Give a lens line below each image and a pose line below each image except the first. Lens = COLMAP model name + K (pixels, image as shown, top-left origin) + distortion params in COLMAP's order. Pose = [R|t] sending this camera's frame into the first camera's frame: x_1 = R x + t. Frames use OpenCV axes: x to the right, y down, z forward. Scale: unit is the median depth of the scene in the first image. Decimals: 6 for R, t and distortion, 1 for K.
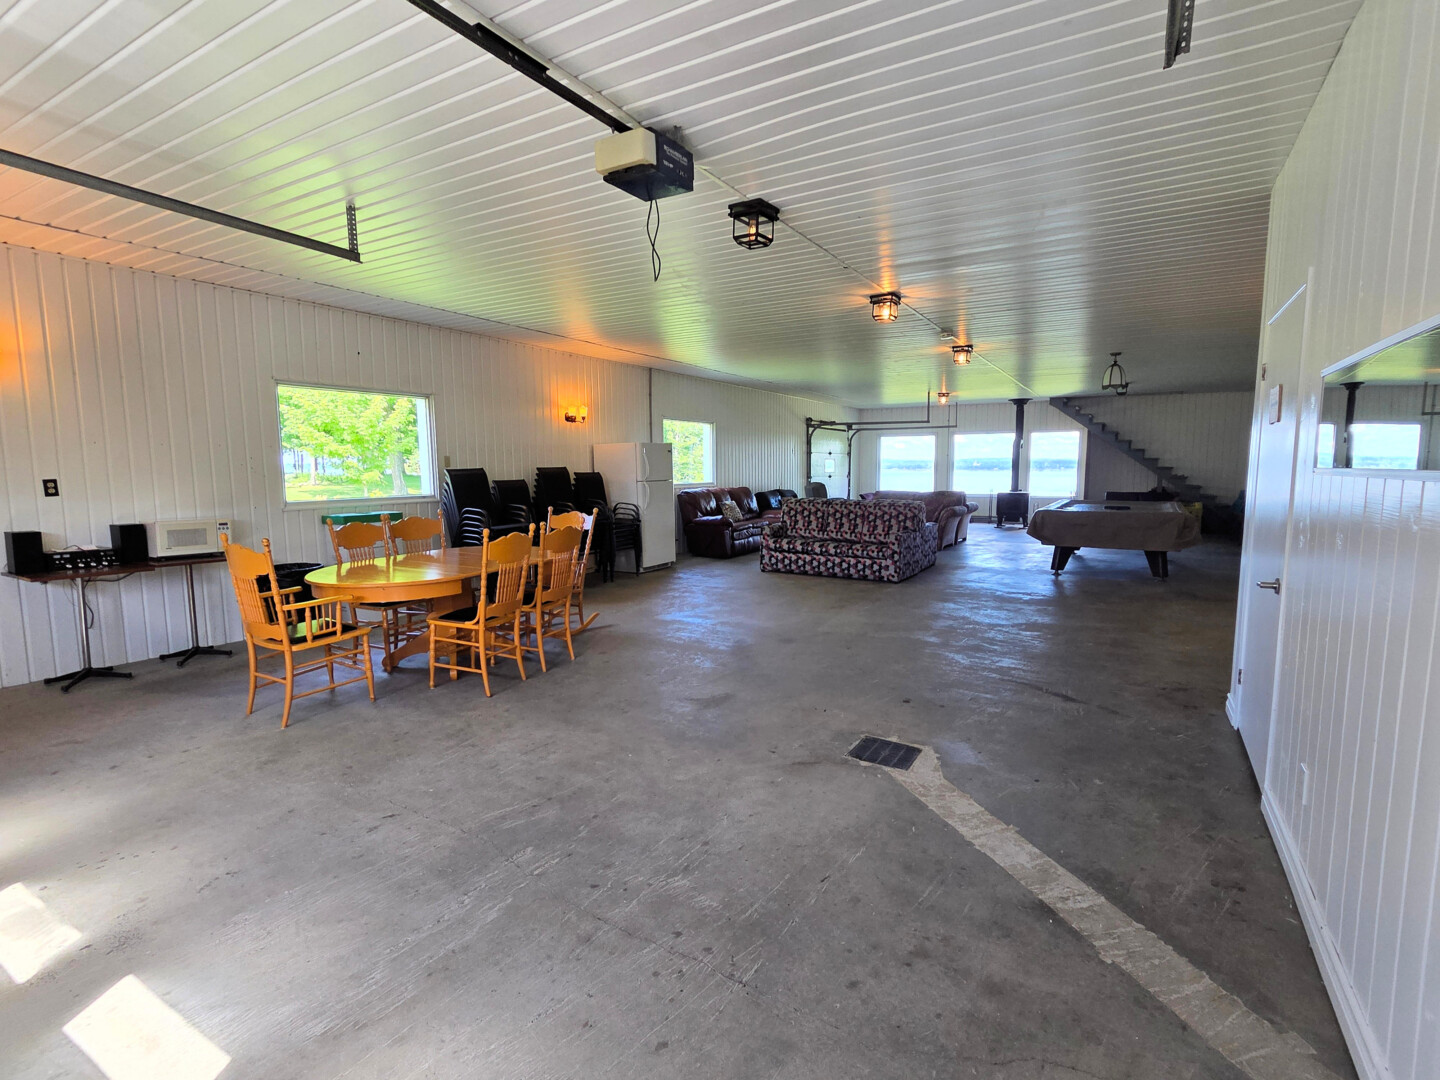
lens RADIAL K [[699.3, 0, 727.4], [0, 699.3, 538.8], [0, 0, 1]] dist [-0.001087, -0.000567]
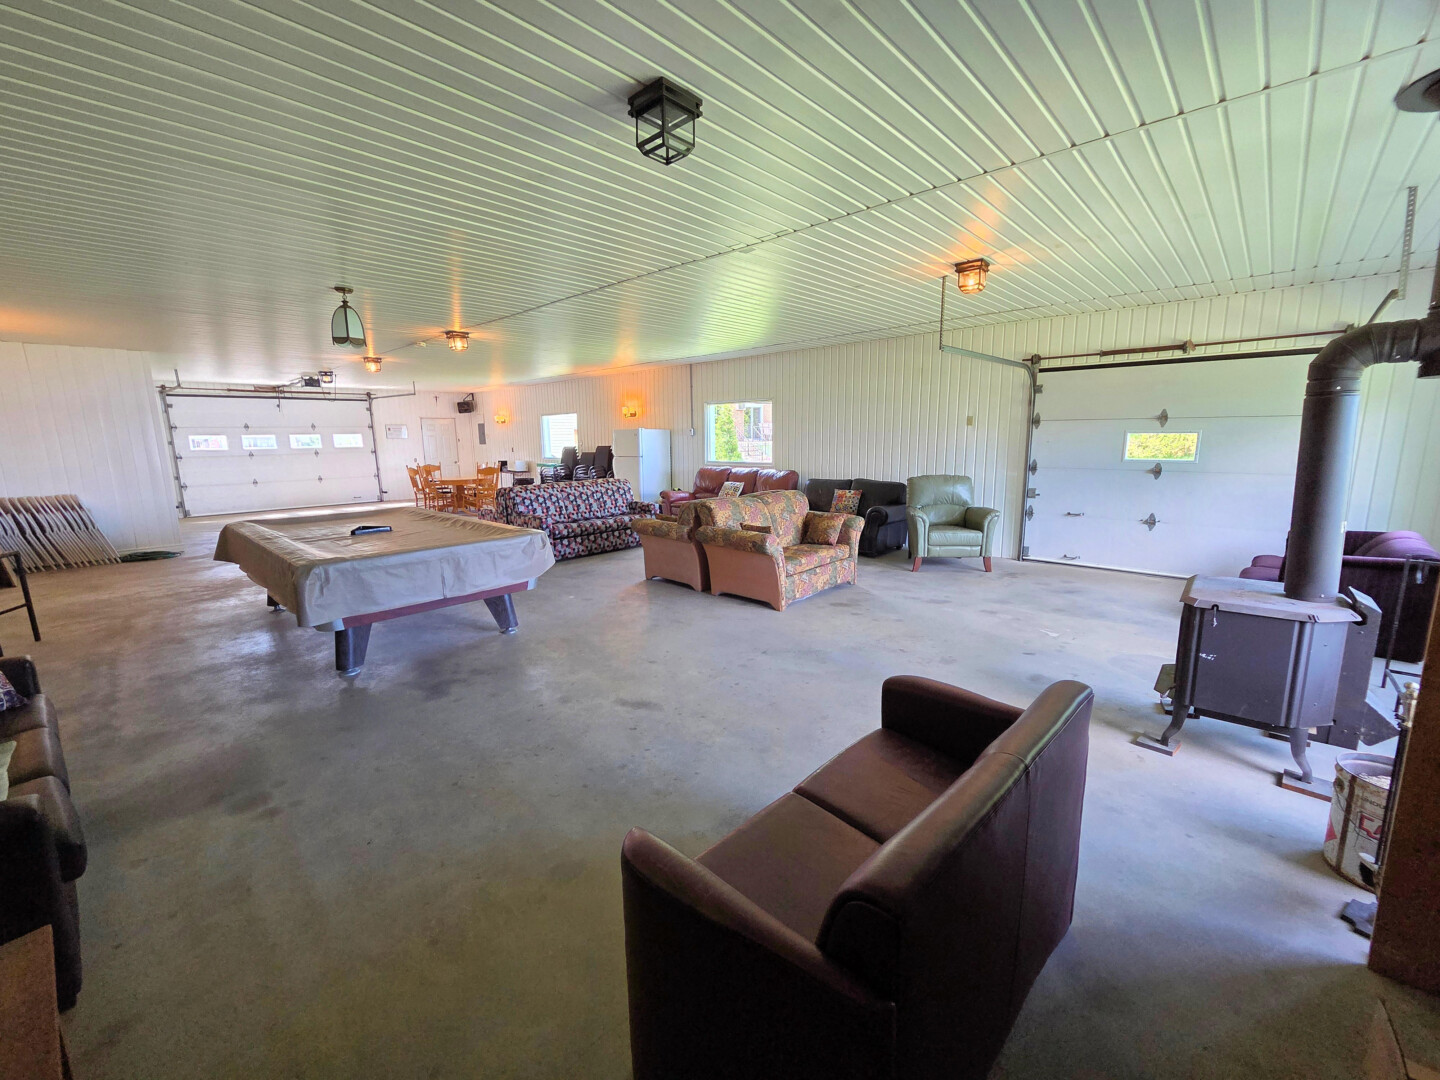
lens RADIAL K [[590.1, 0, 714.8], [0, 590.1, 541.9], [0, 0, 1]] dist [0.000689, -0.001142]
pose [[-0.225977, 0.176385, -0.958031, 2.070820], [-0.088397, 0.975700, 0.200489, -0.348649], [0.970114, 0.129993, -0.204893, 2.947116]]
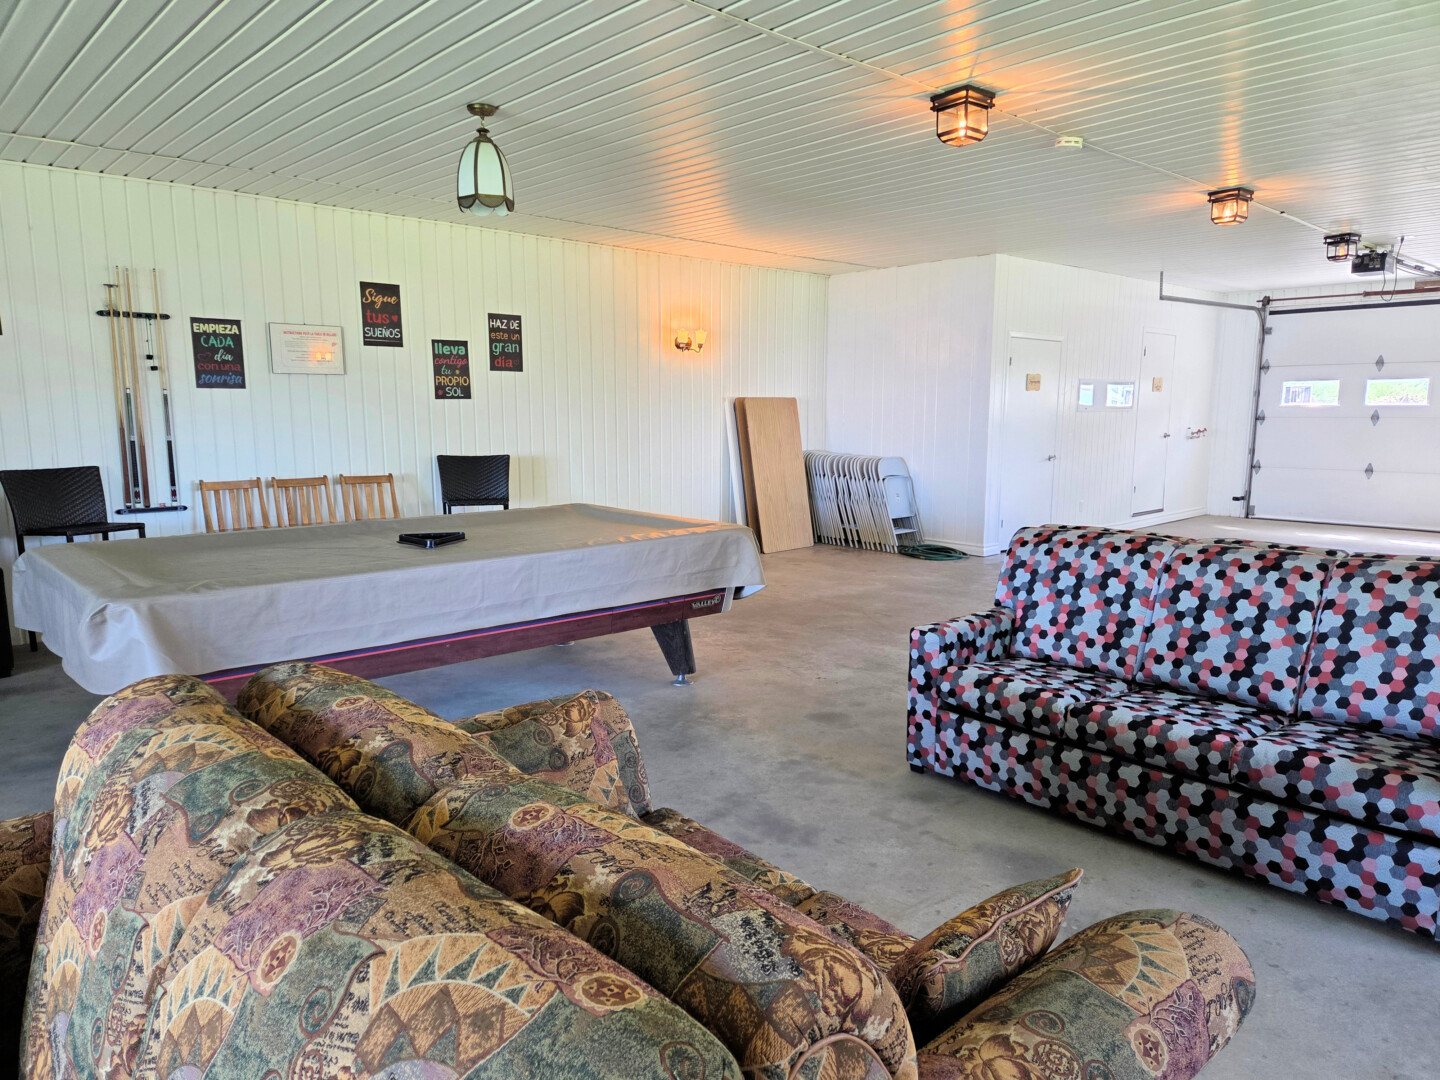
lens RADIAL K [[965.5, 0, 717.4], [0, 965.5, 553.2], [0, 0, 1]] dist [0.033023, -0.011984]
pose [[-0.953366, -0.043484, 0.298669, 0.555837], [0.034048, 0.967755, 0.249580, -0.325665], [-0.299891, 0.248110, -0.921144, 2.961819]]
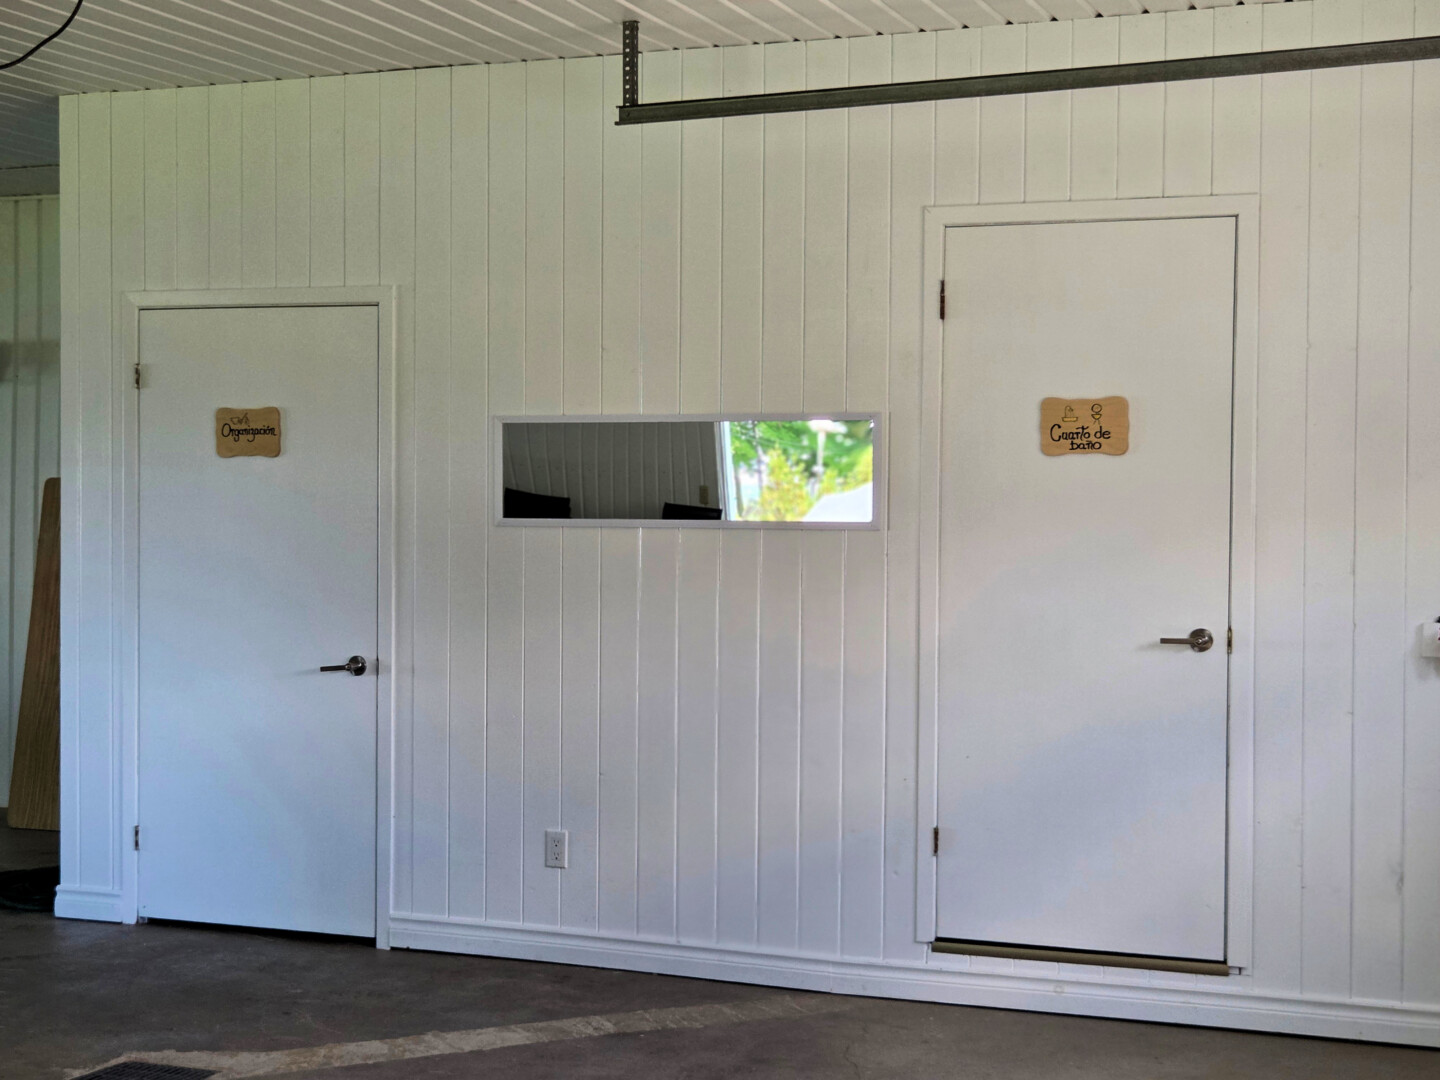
lens RADIAL K [[2155.7, 0, 713.6], [0, 2155.7, 542.8], [0, 0, 1]] dist [0.006518, 0.000000]
pose [[-0.150853, -0.017651, 0.988399, -1.073524], [0.096437, 0.994809, 0.032484, -0.071726], [-0.983841, 0.100218, -0.148368, 0.606867]]
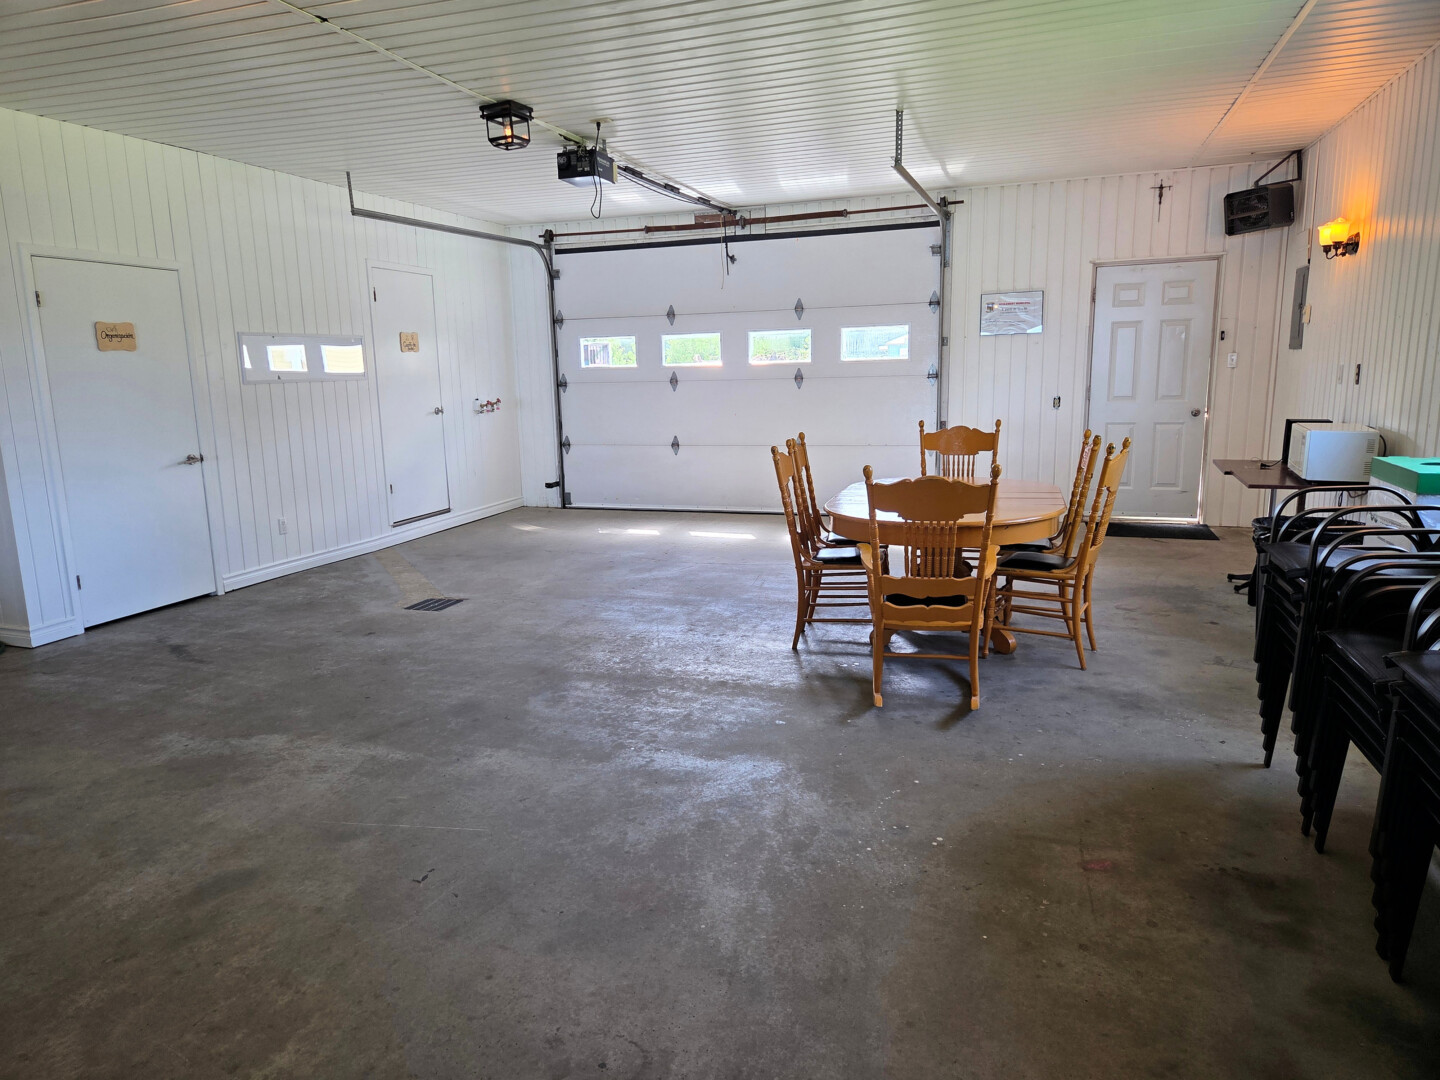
lens RADIAL K [[965.5, 0, 704.8], [0, 965.5, 547.1], [0, 0, 1]] dist [0.033023, -0.011984]
pose [[-0.981916, 0.060743, -0.179305, 0.039883], [0.006699, 0.957683, 0.287747, -0.232194], [0.189196, 0.281342, -0.940772, 2.115118]]
